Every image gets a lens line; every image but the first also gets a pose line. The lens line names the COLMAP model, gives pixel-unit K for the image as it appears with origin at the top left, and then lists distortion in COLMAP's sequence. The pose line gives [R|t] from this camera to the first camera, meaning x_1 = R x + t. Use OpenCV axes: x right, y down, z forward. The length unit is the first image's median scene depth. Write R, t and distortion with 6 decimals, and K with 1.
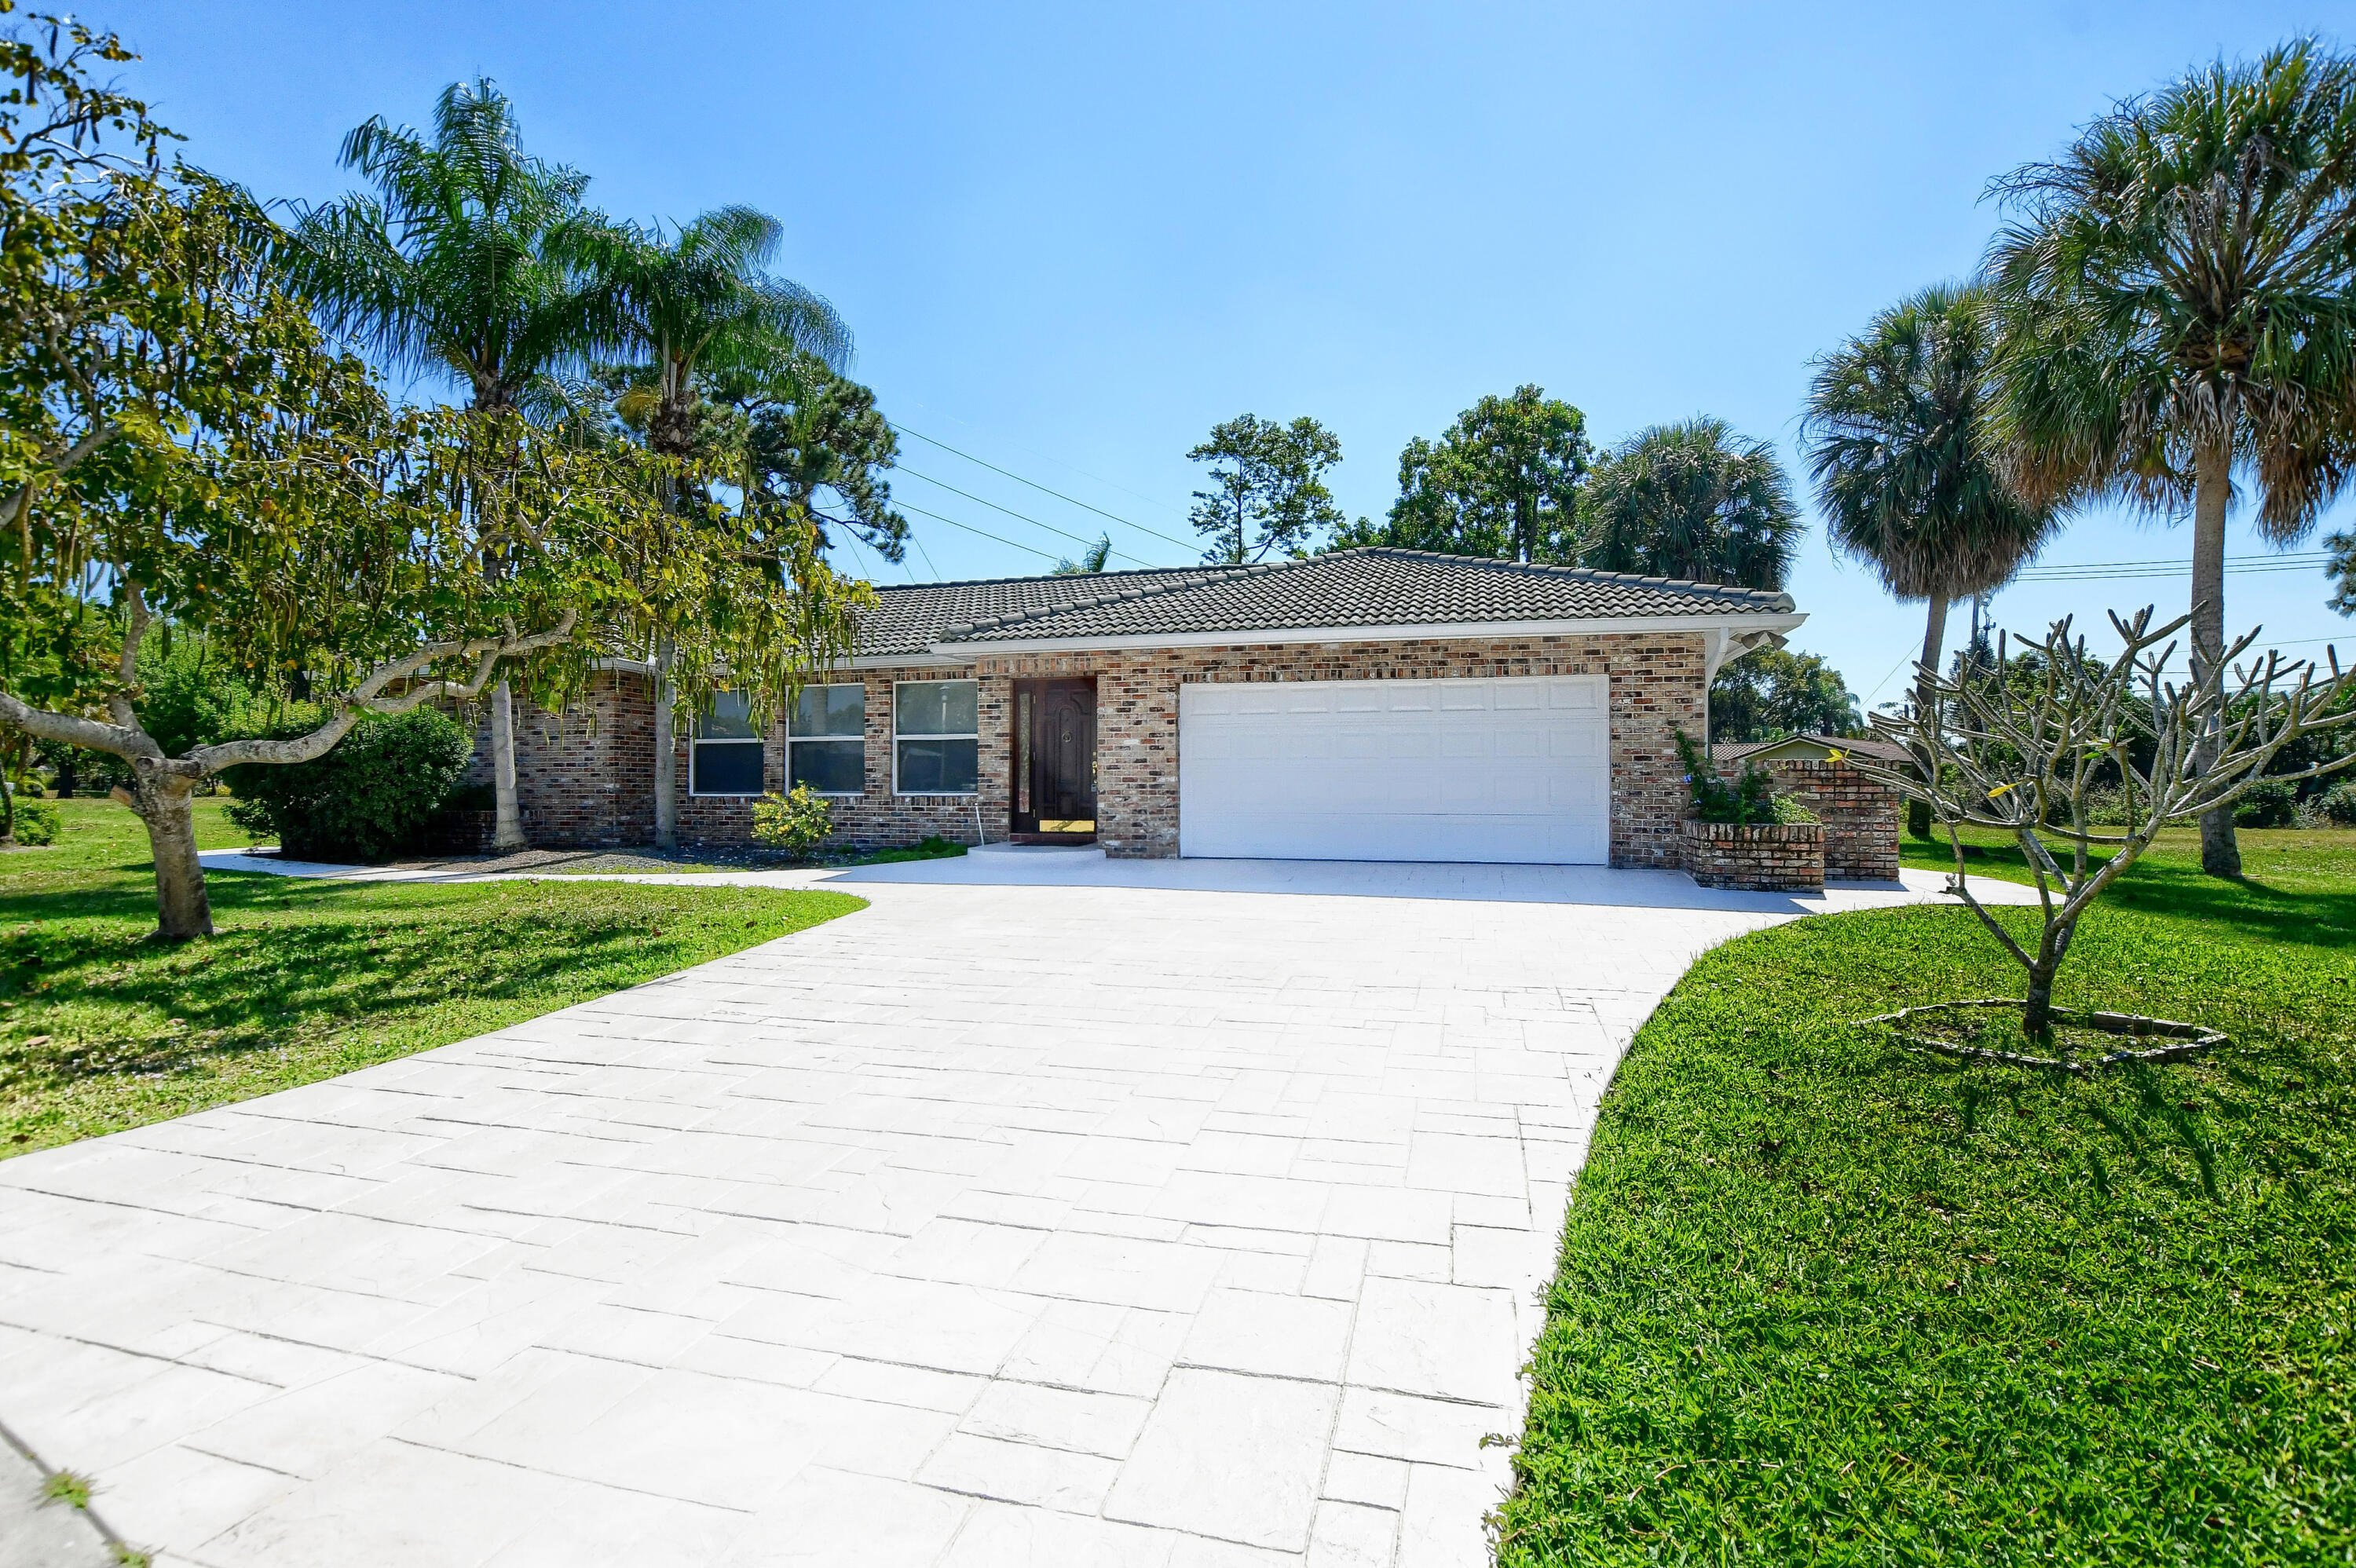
lens RADIAL K [[1062.0, 0, 1171.1], [0, 1062.0, 786.3], [0, 0, 1]] dist [-0.020989, -0.000206]
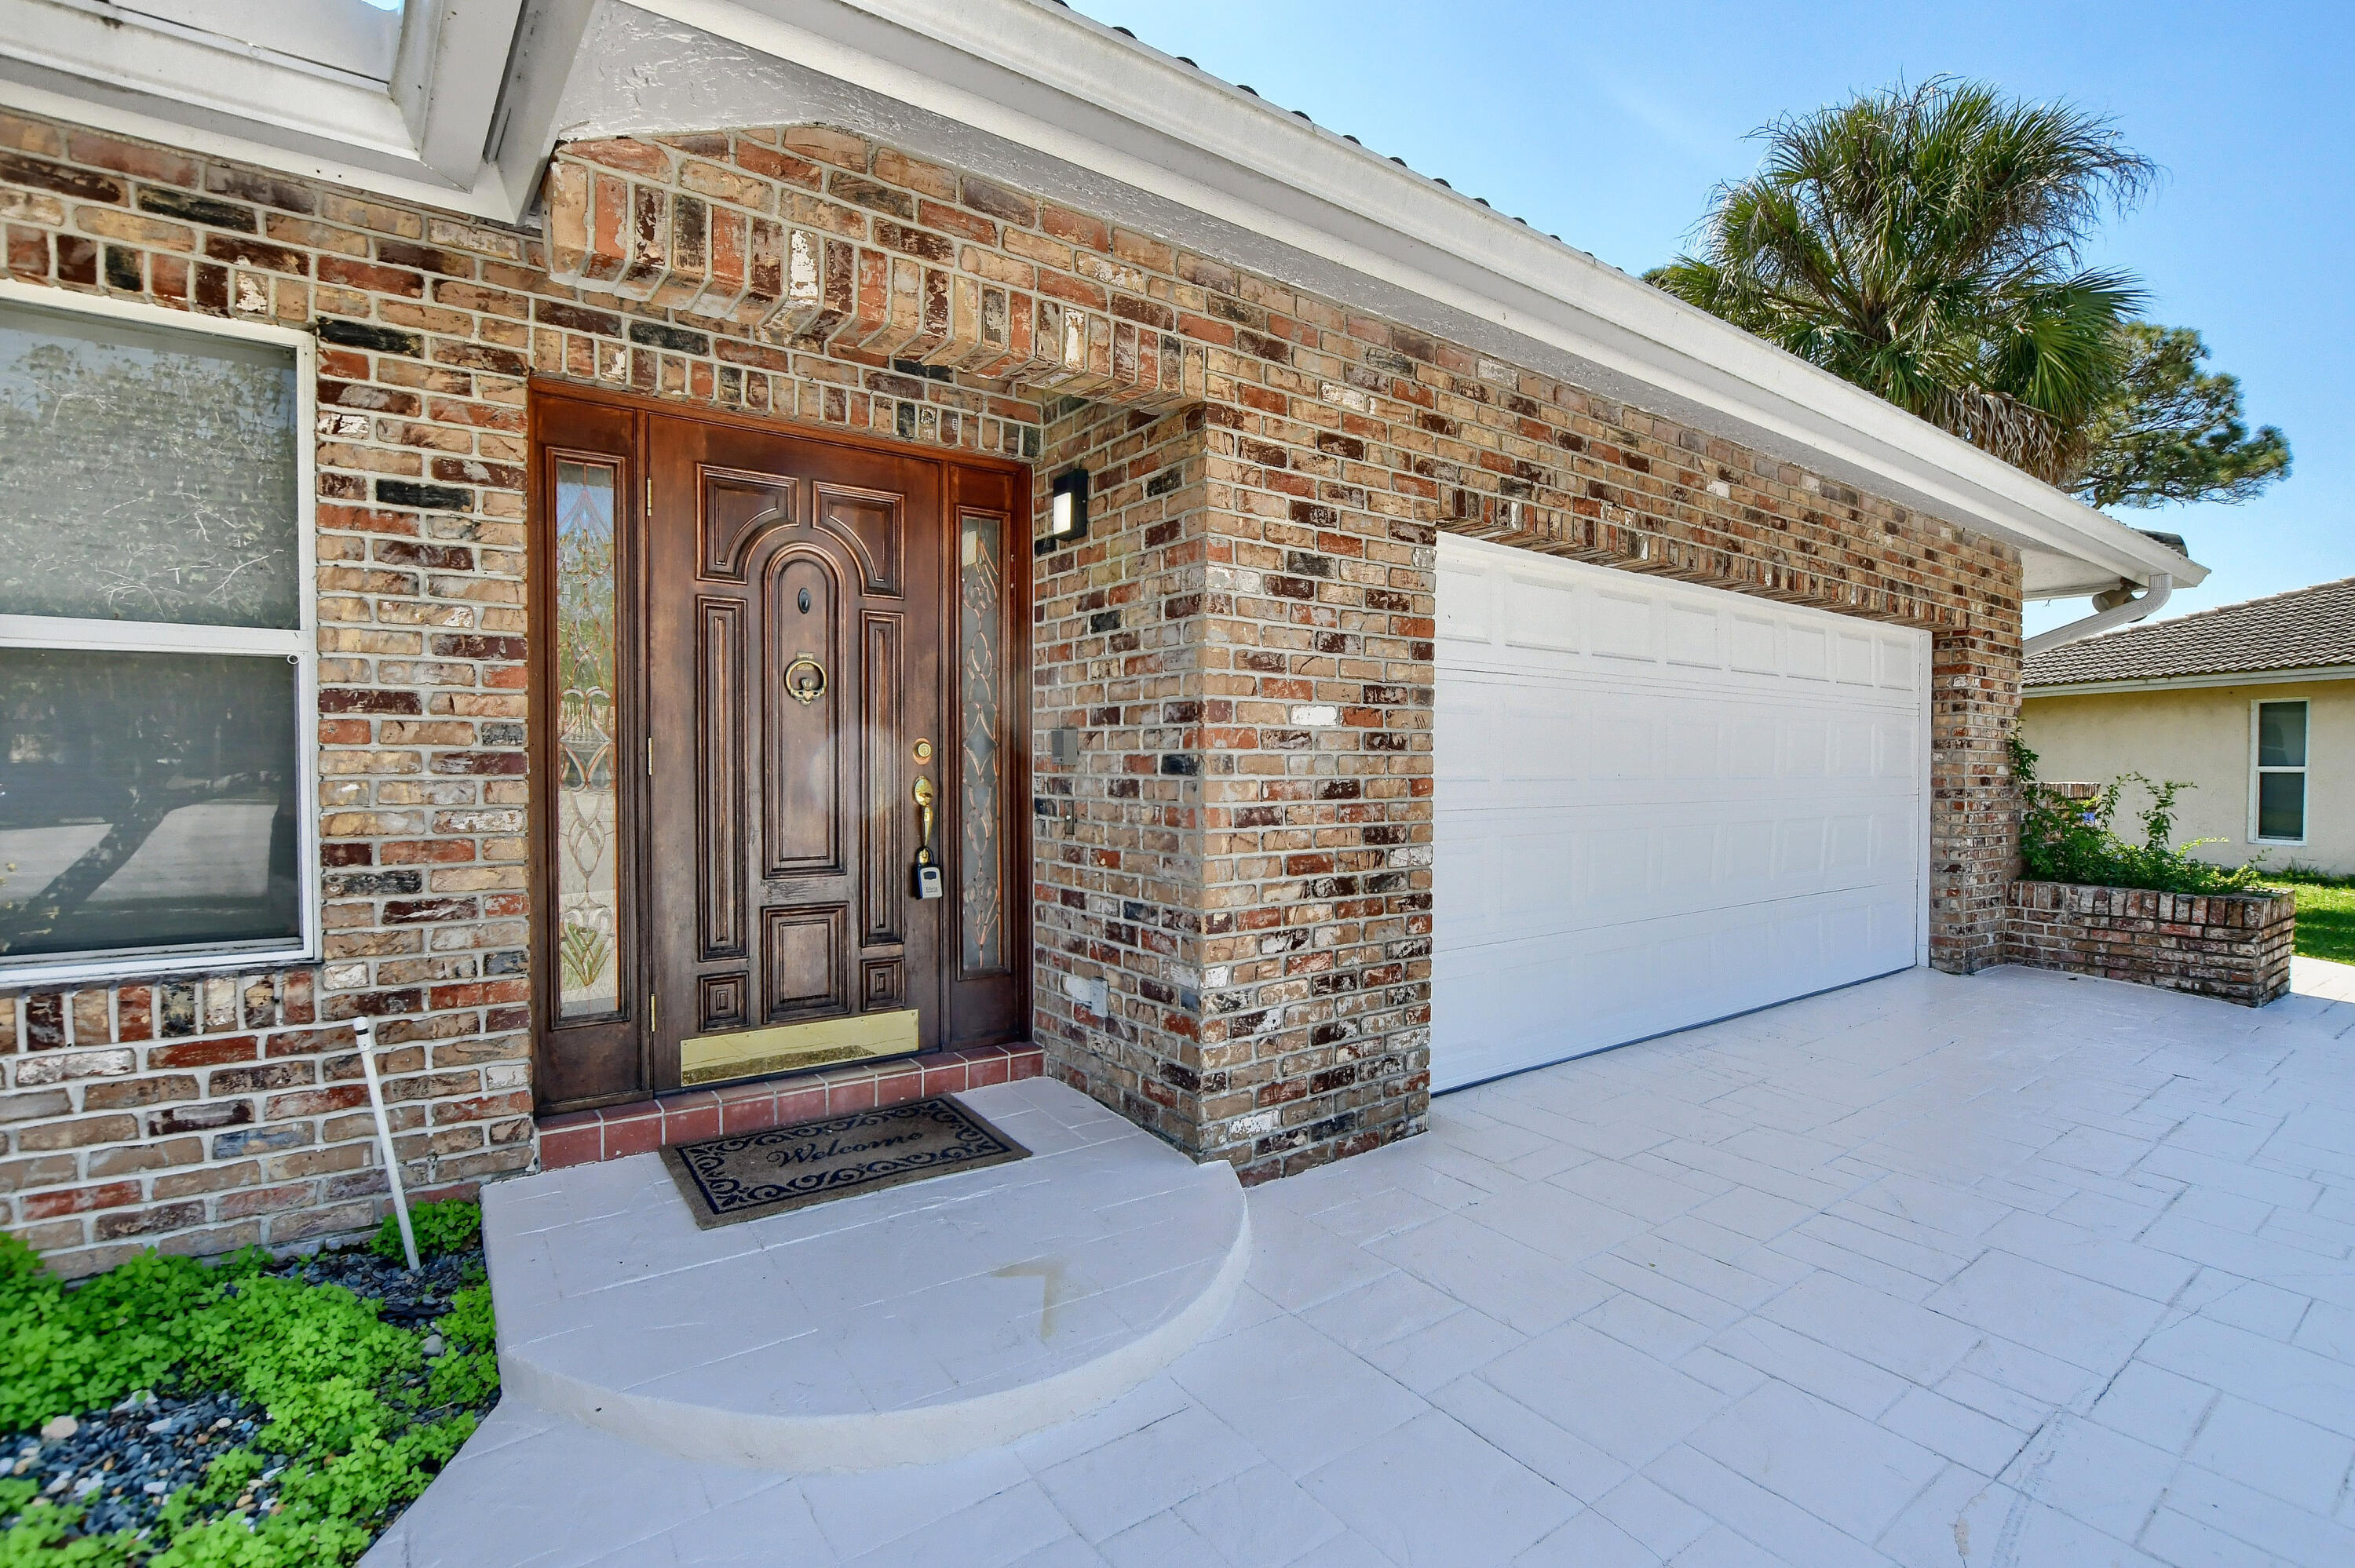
lens RADIAL K [[1061.5, 0, 1170.6], [0, 1061.5, 786.3], [0, 0, 1]] dist [-0.020989, -0.000206]
pose [[0.629719, -0.014556, 0.776686, -0.258149], [-0.004430, 0.999741, 0.022328, -0.030514], [-0.776810, -0.017501, 0.629492, 0.866562]]
